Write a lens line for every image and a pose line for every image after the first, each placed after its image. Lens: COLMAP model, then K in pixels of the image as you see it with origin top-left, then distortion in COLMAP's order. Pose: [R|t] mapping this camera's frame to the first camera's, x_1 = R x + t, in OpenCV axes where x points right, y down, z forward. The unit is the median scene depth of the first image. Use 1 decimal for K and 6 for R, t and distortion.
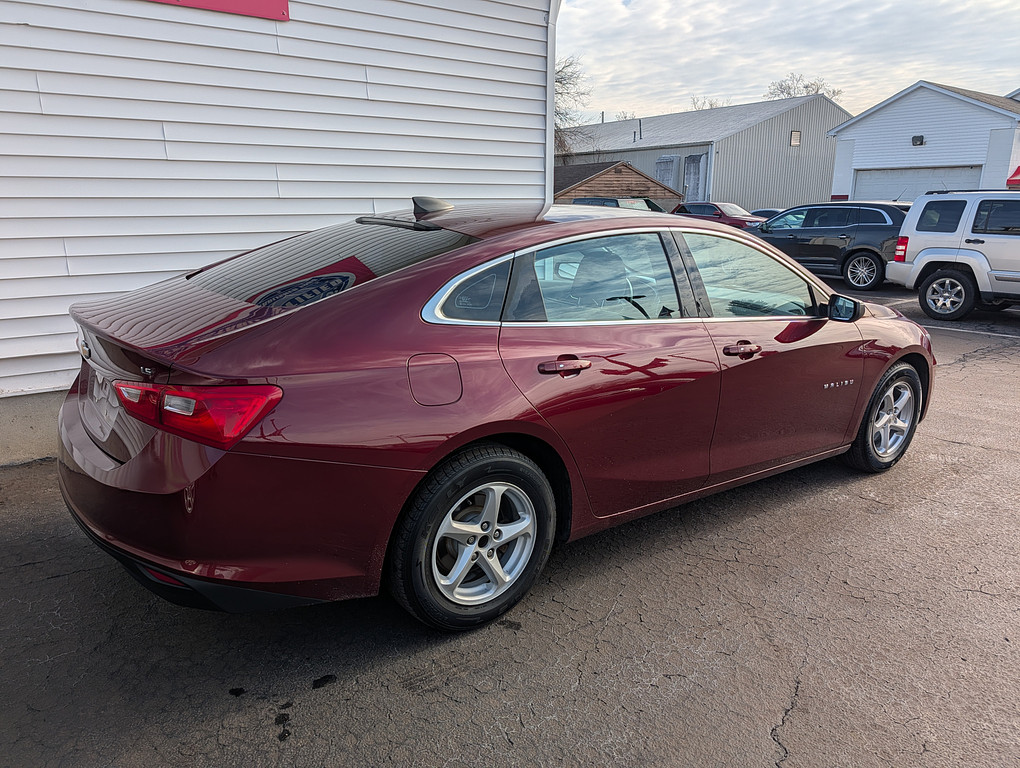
lens RADIAL K [[725.3, 0, 510.0], [0, 725.3, 384.0], [0, 0, 1]] dist [0.002977, -0.006274]
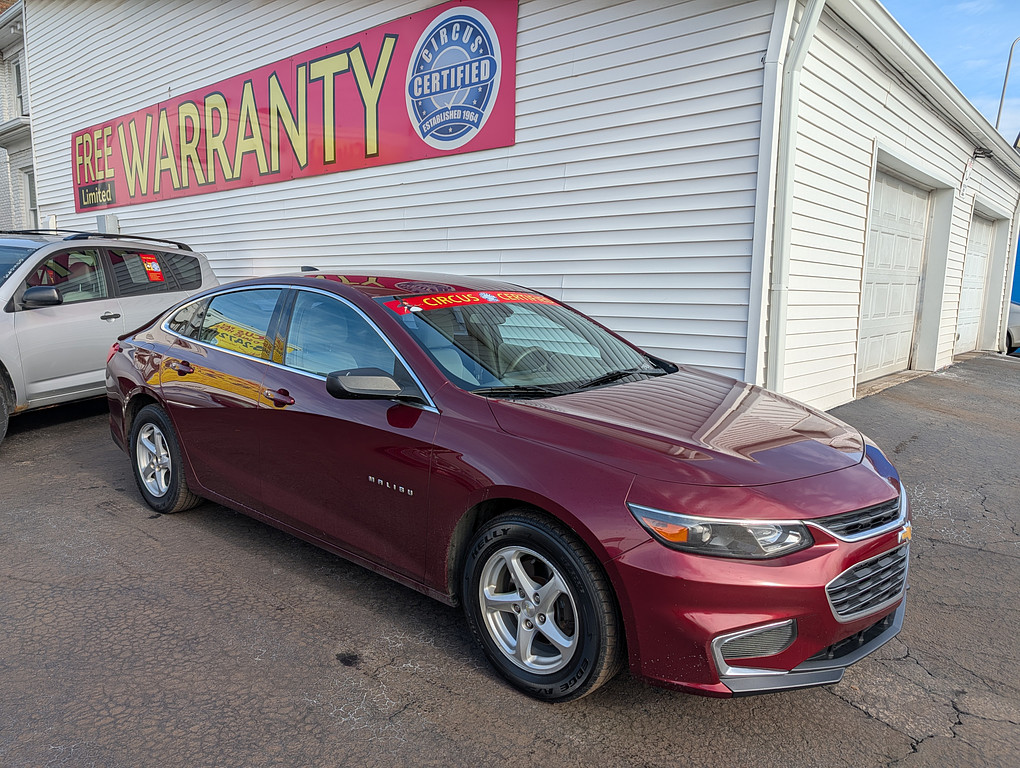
lens RADIAL K [[725.3, 0, 510.0], [0, 725.3, 384.0], [0, 0, 1]] dist [0.002977, -0.006274]
pose [[0.230167, 0.124653, -0.965135, 1.149481], [-0.252213, 0.965516, 0.064554, -0.177842], [0.939900, 0.228562, 0.253669, 0.838198]]
